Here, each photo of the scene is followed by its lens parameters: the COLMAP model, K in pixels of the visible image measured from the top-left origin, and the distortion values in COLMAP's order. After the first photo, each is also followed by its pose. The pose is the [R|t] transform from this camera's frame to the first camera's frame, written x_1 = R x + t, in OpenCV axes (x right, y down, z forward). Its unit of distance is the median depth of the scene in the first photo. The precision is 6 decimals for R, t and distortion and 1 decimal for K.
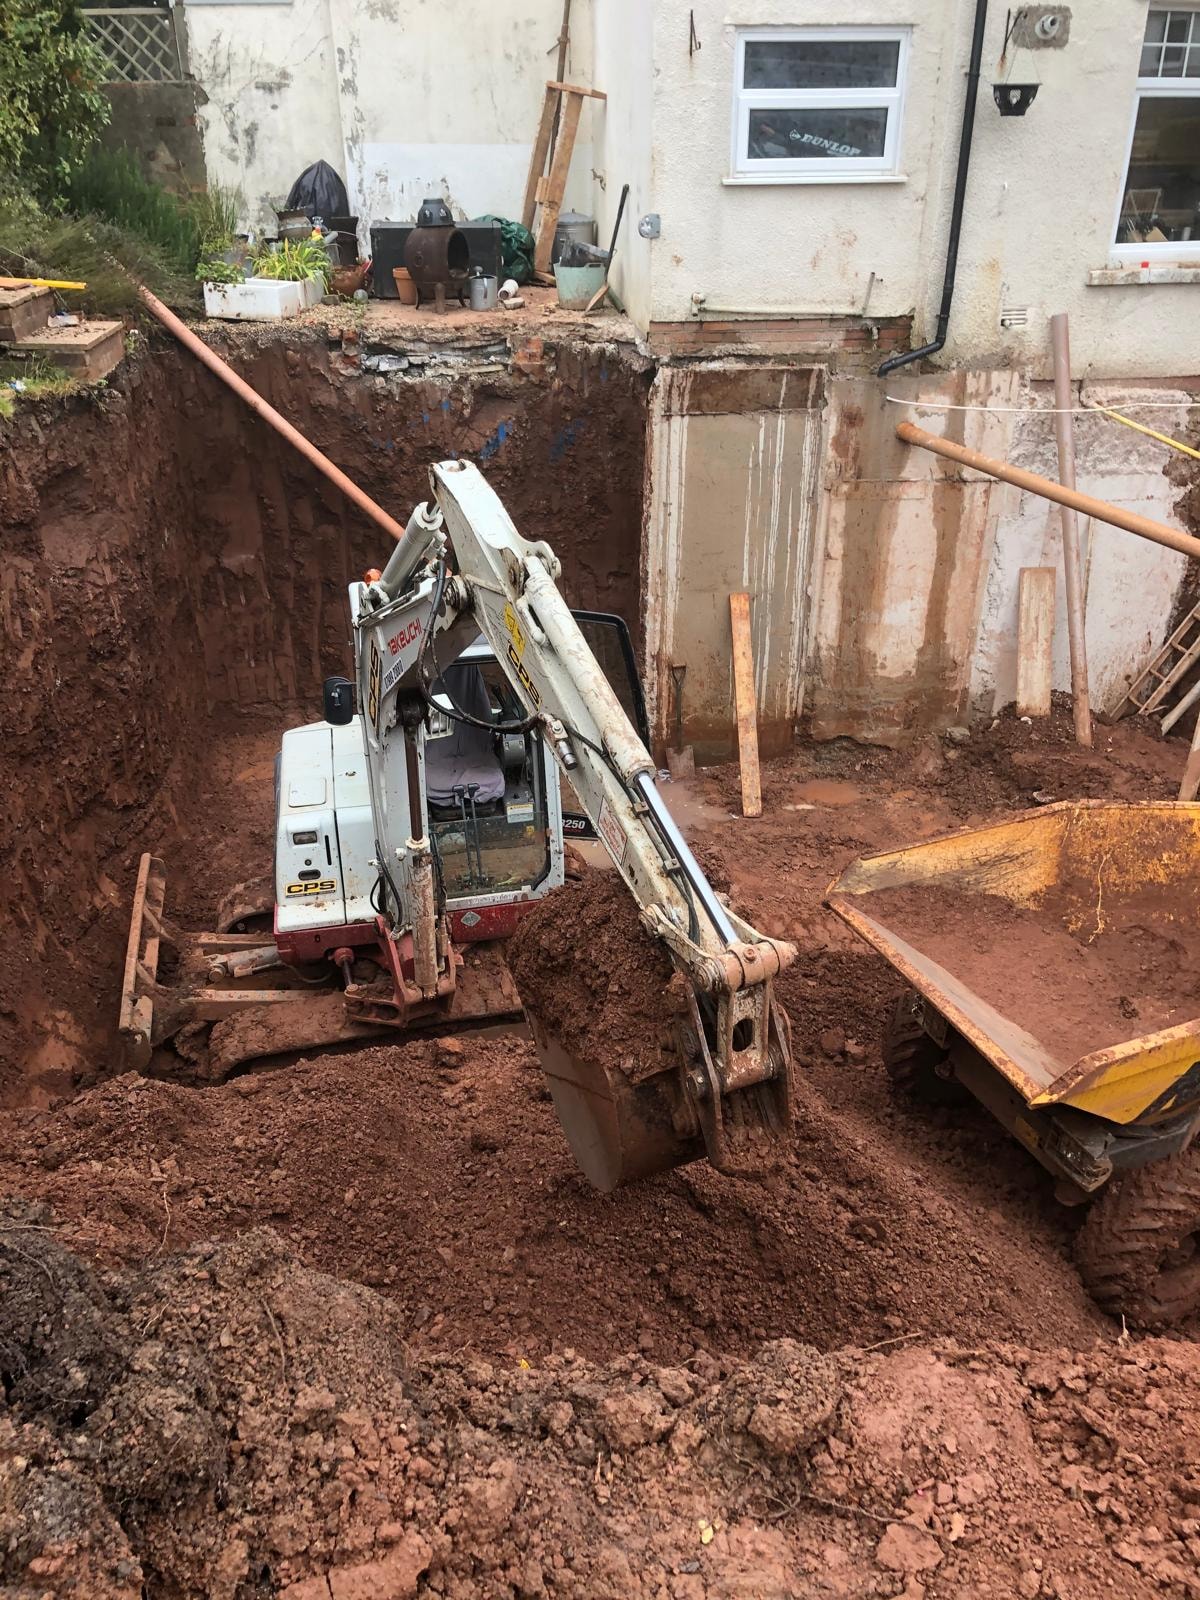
lens RADIAL K [[1304.7, 0, 596.0], [0, 1304.7, 811.7], [0, 0, 1]] dist [0.032559, -0.023469]
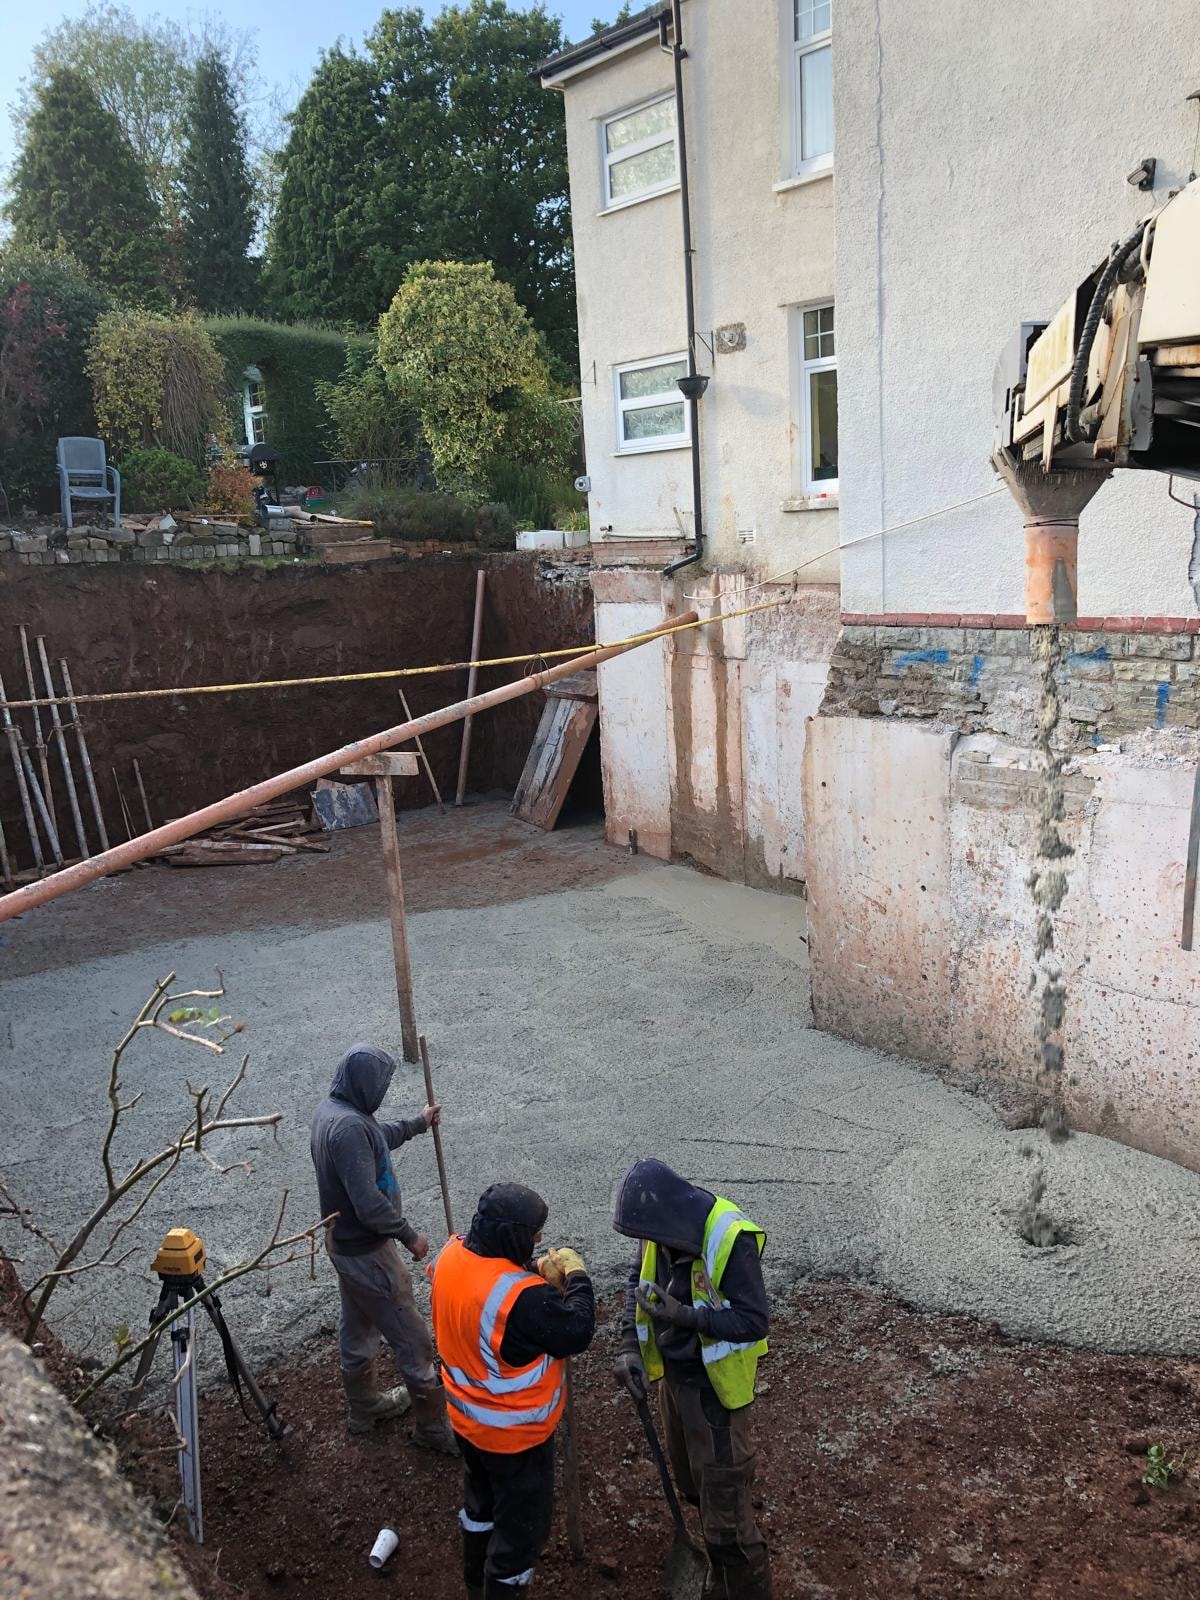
lens RADIAL K [[1304.7, 0, 596.0], [0, 1304.7, 812.6], [0, 0, 1]] dist [0.032559, -0.023469]
pose [[0.538517, 0.157660, -0.827733, 1.459928], [-0.356836, 0.932575, -0.054525, 0.007295], [0.763327, 0.324728, 0.558466, 0.260566]]
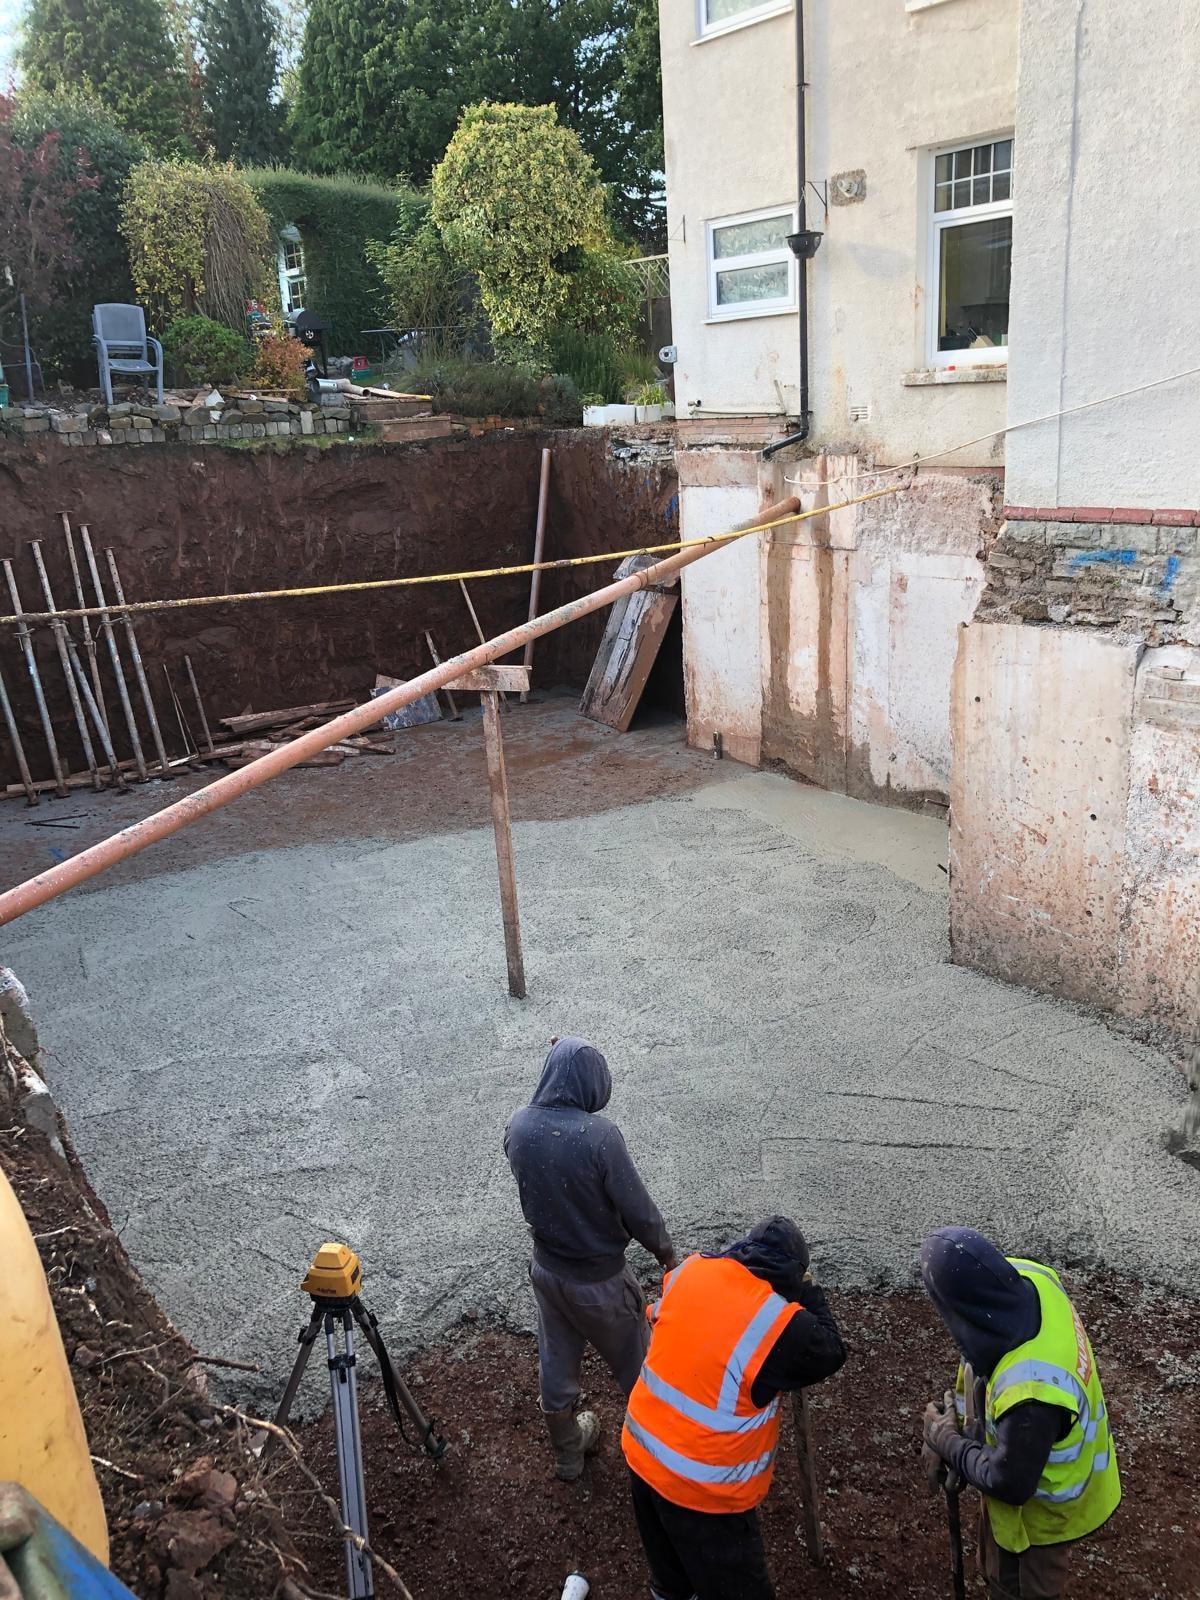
lens RADIAL K [[1304.7, 0, 601.0], [0, 1304.7, 806.8], [0, 0, 1]] dist [0.032559, -0.023469]
pose [[0.529251, 0.231153, -0.816371, 1.337573], [-0.356812, 0.933592, 0.033023, 0.002267], [0.769791, 0.273813, 0.576583, 0.245680]]
